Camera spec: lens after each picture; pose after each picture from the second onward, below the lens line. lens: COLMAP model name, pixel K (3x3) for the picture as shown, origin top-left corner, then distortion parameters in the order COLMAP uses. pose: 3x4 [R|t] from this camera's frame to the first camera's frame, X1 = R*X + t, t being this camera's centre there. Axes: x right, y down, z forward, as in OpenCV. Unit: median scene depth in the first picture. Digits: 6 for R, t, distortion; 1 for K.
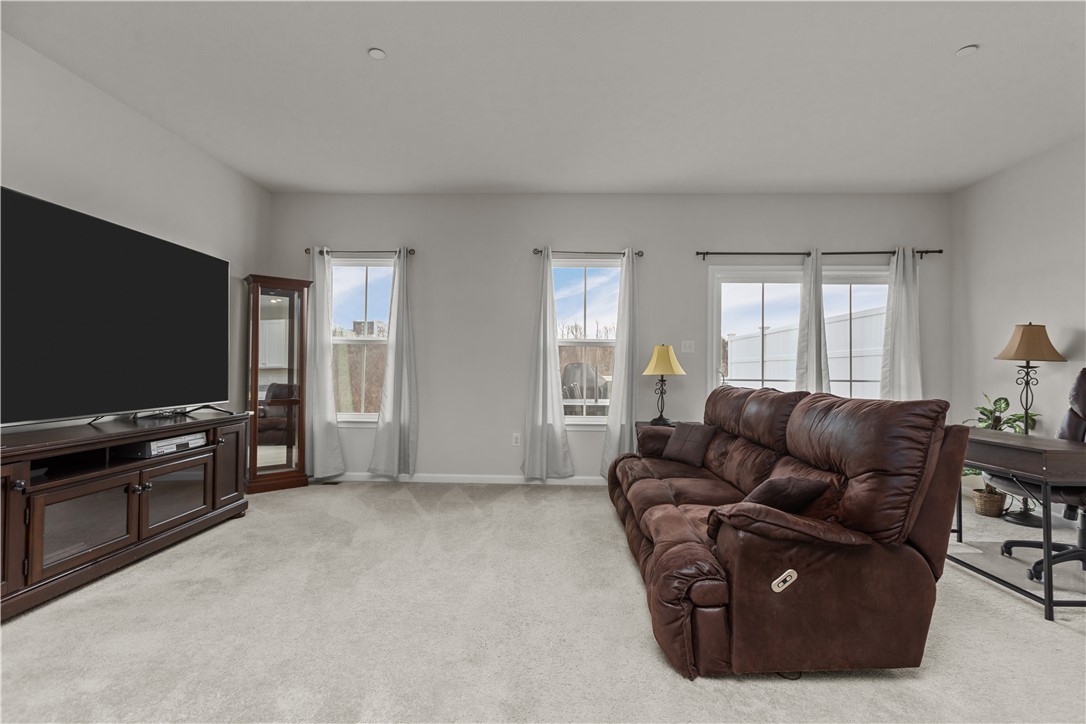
lens RADIAL K [[500.9, 0, 543.0], [0, 500.9, 362.0], [0, 0, 1]] dist [-0.000494, 0.000012]
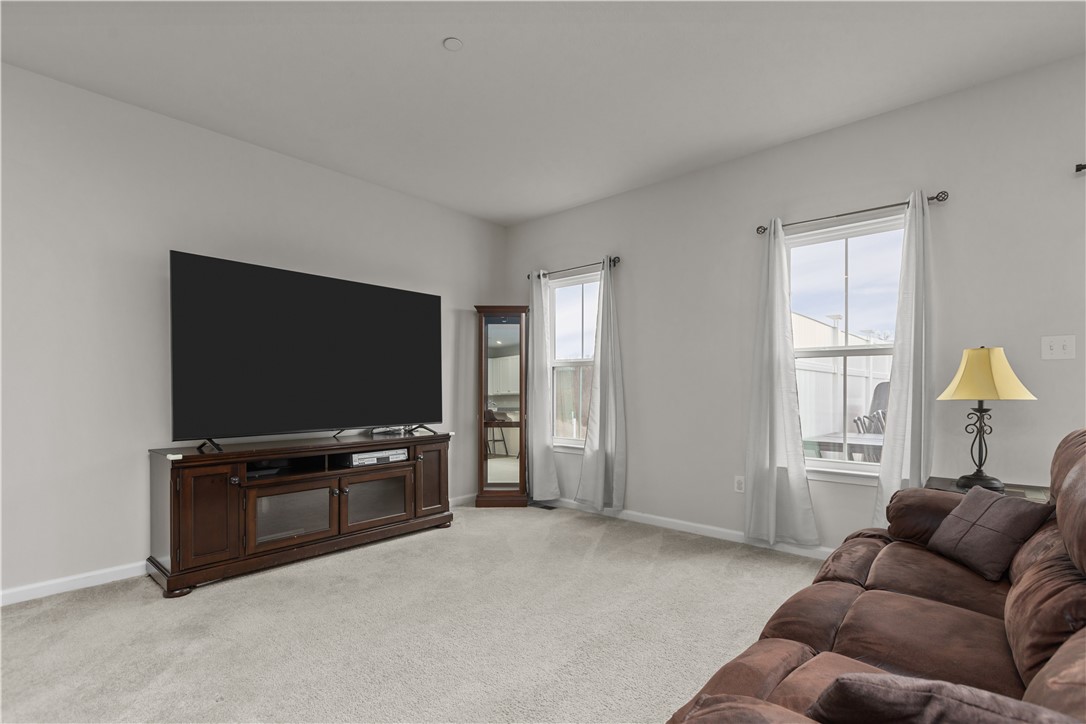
lens RADIAL K [[505.3, 0, 542.8], [0, 505.3, 393.4], [0, 0, 1]] dist [-0.001121, 0.000278]
pose [[0.767053, -0.003871, -0.641572, 0.224901], [0.014589, 0.999828, 0.011410, 0.004396], [0.641418, -0.018112, 0.766978, 0.240194]]
